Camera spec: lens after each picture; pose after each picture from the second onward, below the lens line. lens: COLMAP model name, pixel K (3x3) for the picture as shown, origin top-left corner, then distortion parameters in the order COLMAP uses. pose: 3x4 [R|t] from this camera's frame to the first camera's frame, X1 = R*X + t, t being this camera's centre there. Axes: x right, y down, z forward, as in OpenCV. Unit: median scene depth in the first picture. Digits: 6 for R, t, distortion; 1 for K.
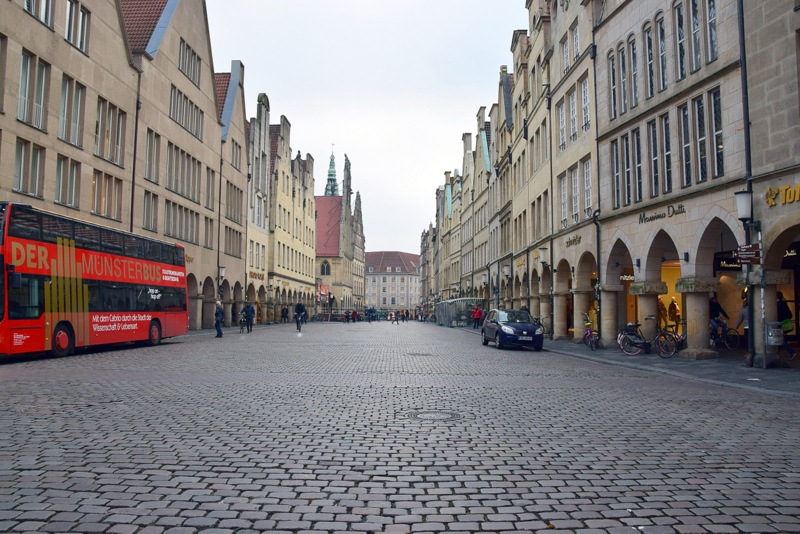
lens RADIAL K [[615.4, 0, 399.2], [0, 615.4, 273.5], [0, 0, 1]] dist [-0.151812, 0.101109]
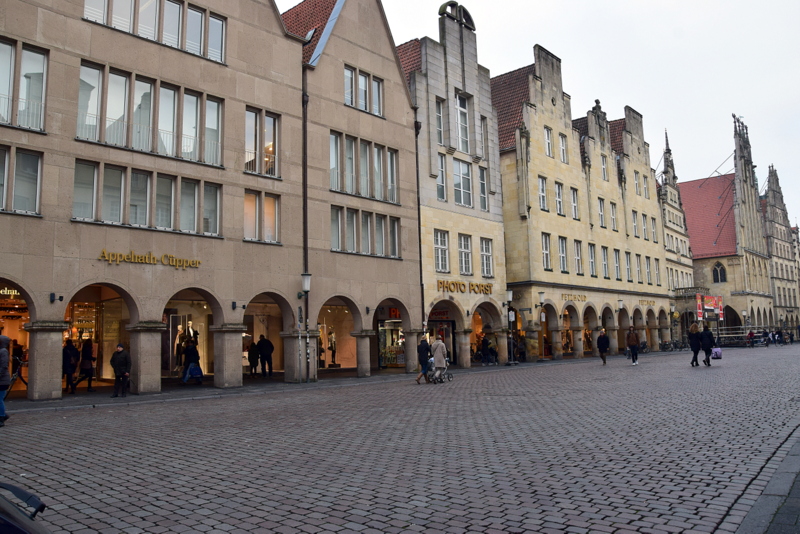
lens RADIAL K [[615.4, 0, 396.7], [0, 615.4, 266.5], [0, 0, 1]] dist [-0.151812, 0.101109]
pose [[0.745458, -0.121929, -0.655306, 0.090525], [0.083125, 0.992458, -0.090101, 0.025028], [0.661349, 0.012694, 0.749971, 0.388945]]
